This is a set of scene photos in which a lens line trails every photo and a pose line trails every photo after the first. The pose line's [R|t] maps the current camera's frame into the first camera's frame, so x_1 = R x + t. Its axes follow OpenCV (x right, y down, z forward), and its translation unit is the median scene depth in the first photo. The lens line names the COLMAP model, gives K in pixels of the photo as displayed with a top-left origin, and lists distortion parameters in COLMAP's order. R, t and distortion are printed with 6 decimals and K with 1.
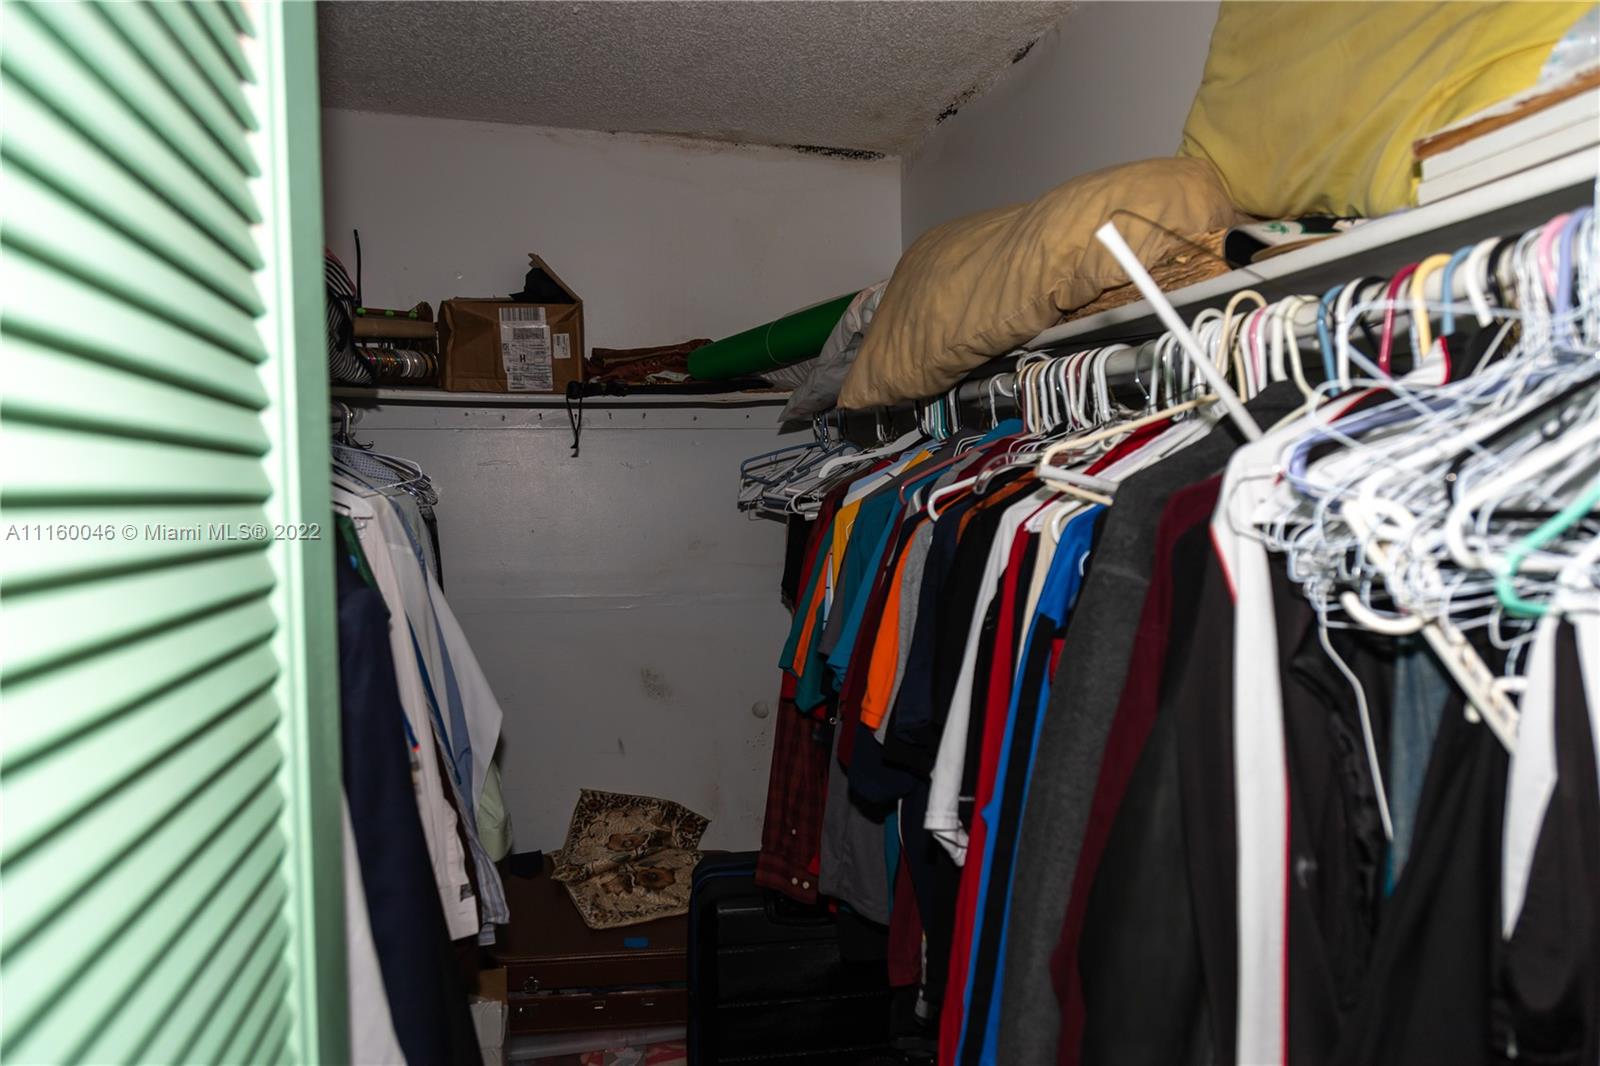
lens RADIAL K [[1096.8, 0, 804.5], [0, 1096.8, 538.7], [0, 0, 1]] dist [0.003339, 0.003095]
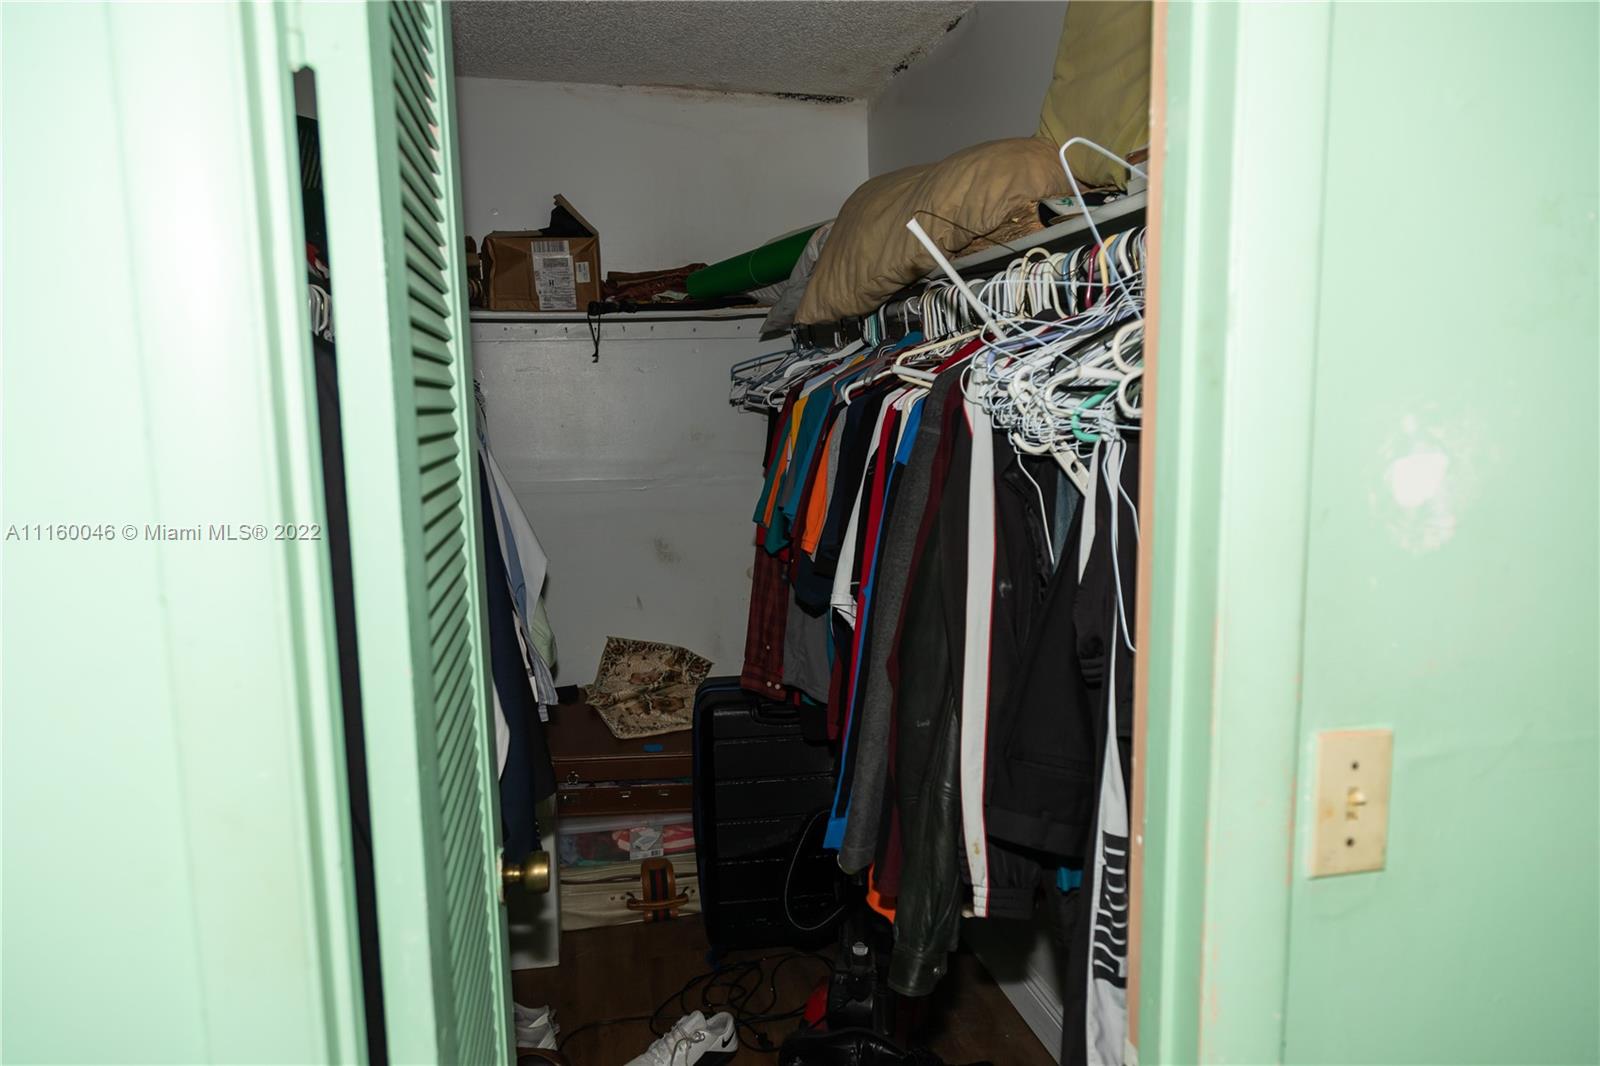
lens RADIAL K [[1096.8, 0, 793.0], [0, 1096.8, 529.2], [0, 0, 1]] dist [0.003339, 0.003095]
pose [[0.999542, -0.009115, -0.028846, 0.052439], [0.011358, 0.996844, 0.078574, 0.018816], [0.028039, -0.078865, 0.996491, -0.269257]]
